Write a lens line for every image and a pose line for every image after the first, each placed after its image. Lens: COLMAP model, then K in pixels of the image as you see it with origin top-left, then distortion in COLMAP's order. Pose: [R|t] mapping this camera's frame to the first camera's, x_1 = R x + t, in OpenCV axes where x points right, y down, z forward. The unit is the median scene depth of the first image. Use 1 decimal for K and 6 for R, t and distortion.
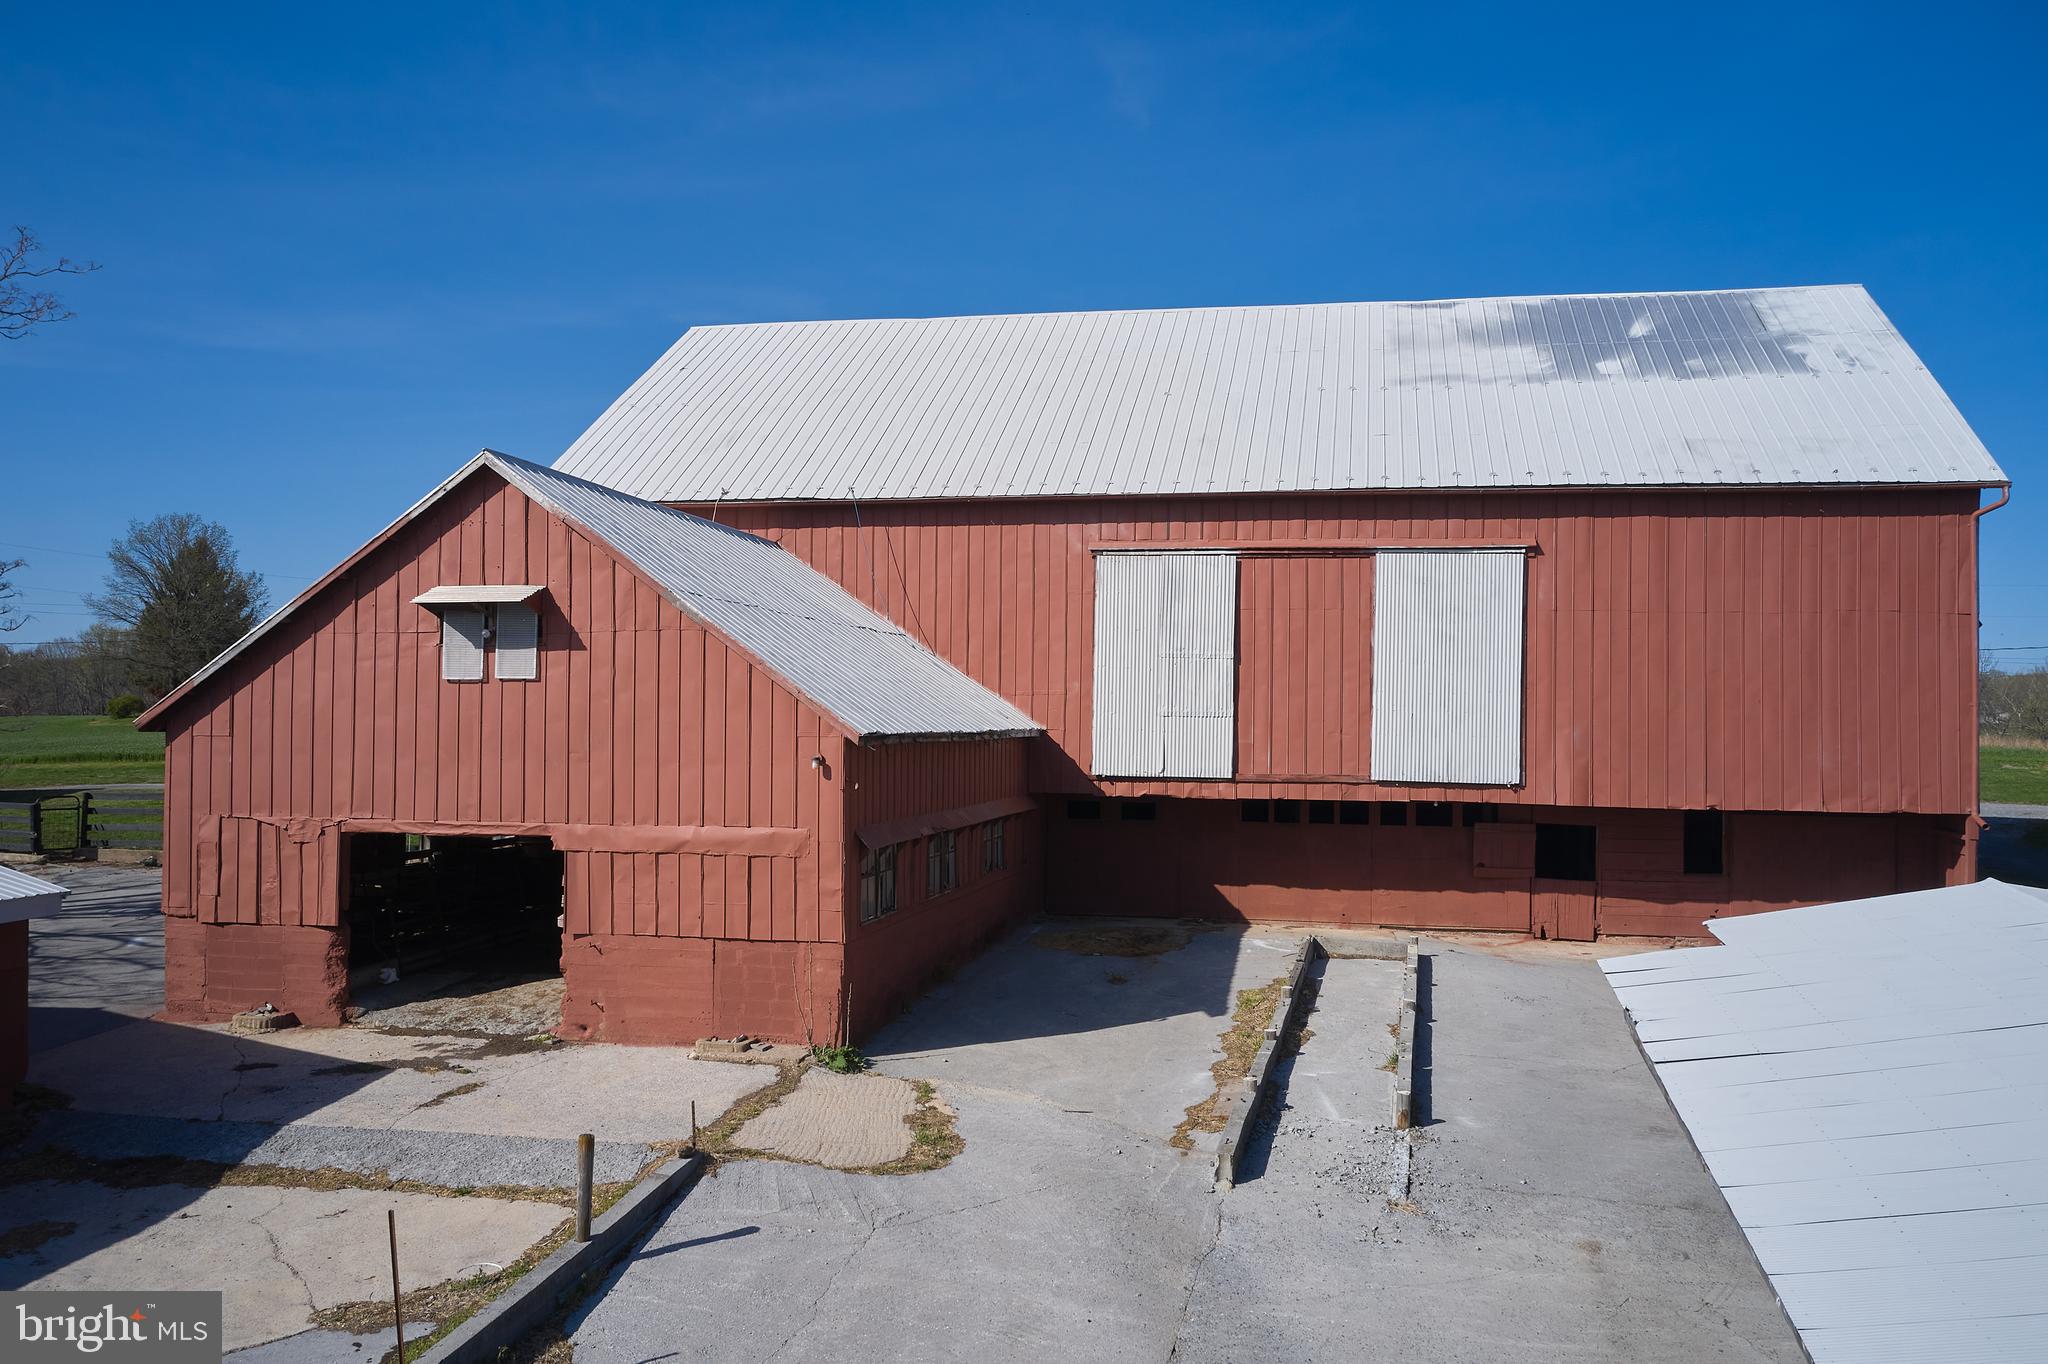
lens RADIAL K [[1632.4, 0, 1027.9], [0, 1632.4, 680.1], [0, 0, 1]] dist [-0.014968, -0.001023]
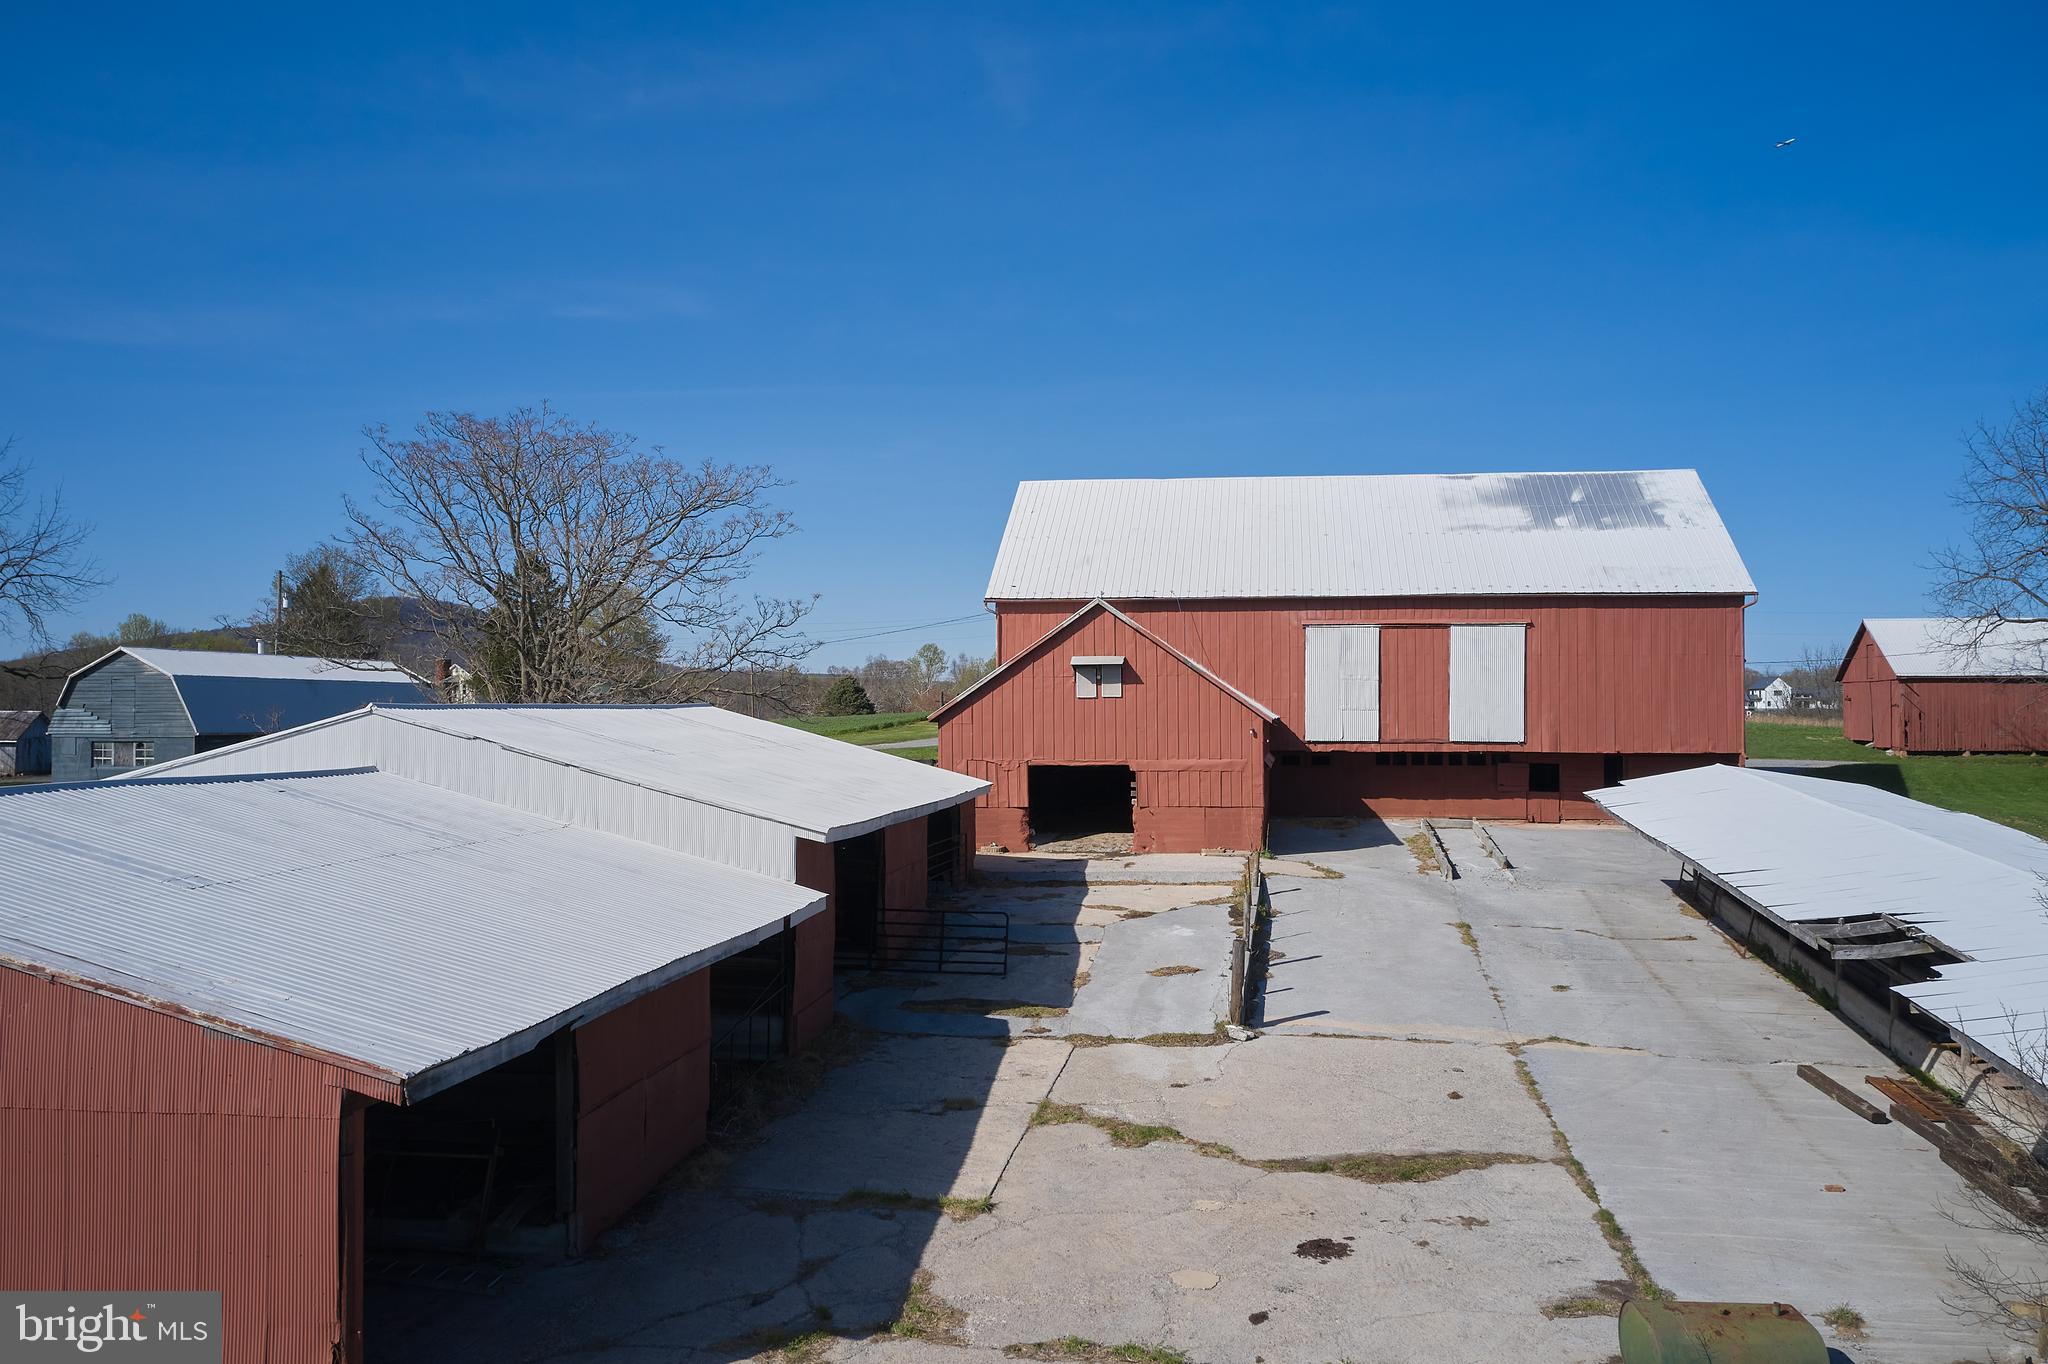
lens RADIAL K [[1632.4, 0, 1021.4], [0, 1632.4, 688.8], [0, 0, 1]] dist [-0.014968, -0.001023]
pose [[0.998455, -0.011464, 0.054376, -0.412970], [0.011060, 0.999909, 0.007721, -0.022986], [-0.054460, -0.007107, 0.998491, -0.942350]]
